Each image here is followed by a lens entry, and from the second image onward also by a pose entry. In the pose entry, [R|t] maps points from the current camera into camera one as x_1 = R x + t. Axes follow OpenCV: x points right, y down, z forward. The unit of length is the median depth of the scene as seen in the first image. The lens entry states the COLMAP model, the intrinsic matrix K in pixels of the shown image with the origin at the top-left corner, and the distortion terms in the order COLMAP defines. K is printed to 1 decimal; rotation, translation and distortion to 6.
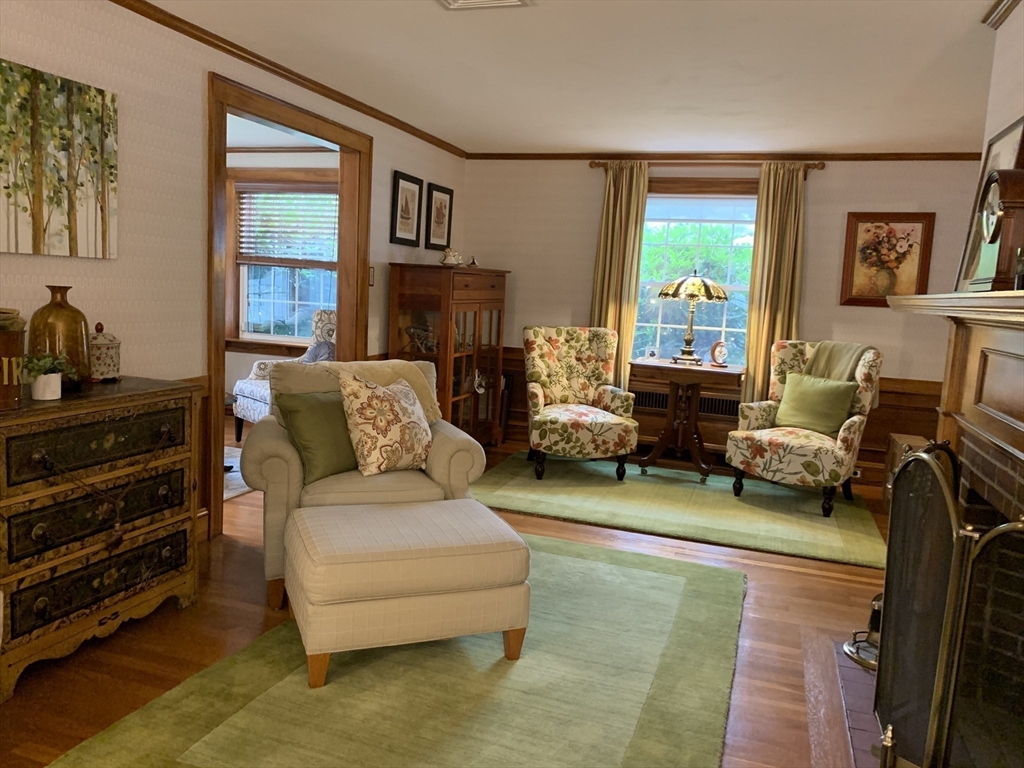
lens RADIAL K [[773.9, 0, 512.0], [0, 773.9, 384.0], [0, 0, 1]] dist [0.087364, -0.109661]
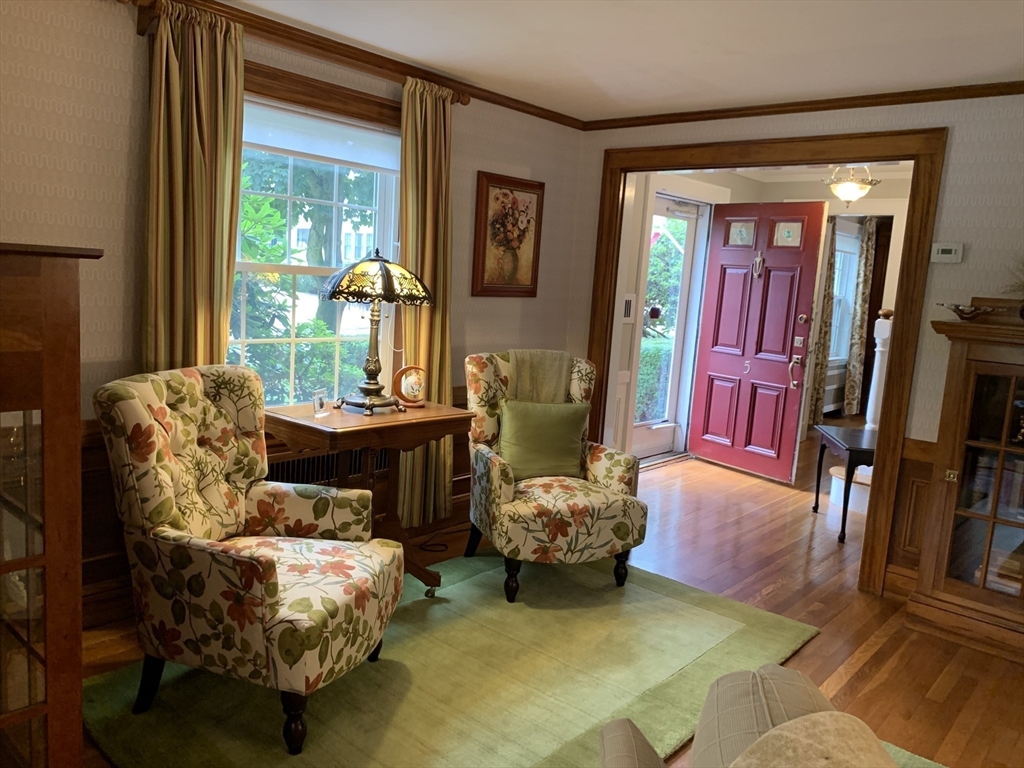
lens RADIAL K [[768.4, 0, 509.6], [0, 768.4, 395.1], [0, 0, 1]] dist [0.029290, -0.003710]
pose [[0.414066, -0.164834, 0.895198, -0.247713], [0.086879, 0.986134, 0.141393, -0.111627], [-0.906091, 0.019228, 0.422645, 0.677228]]
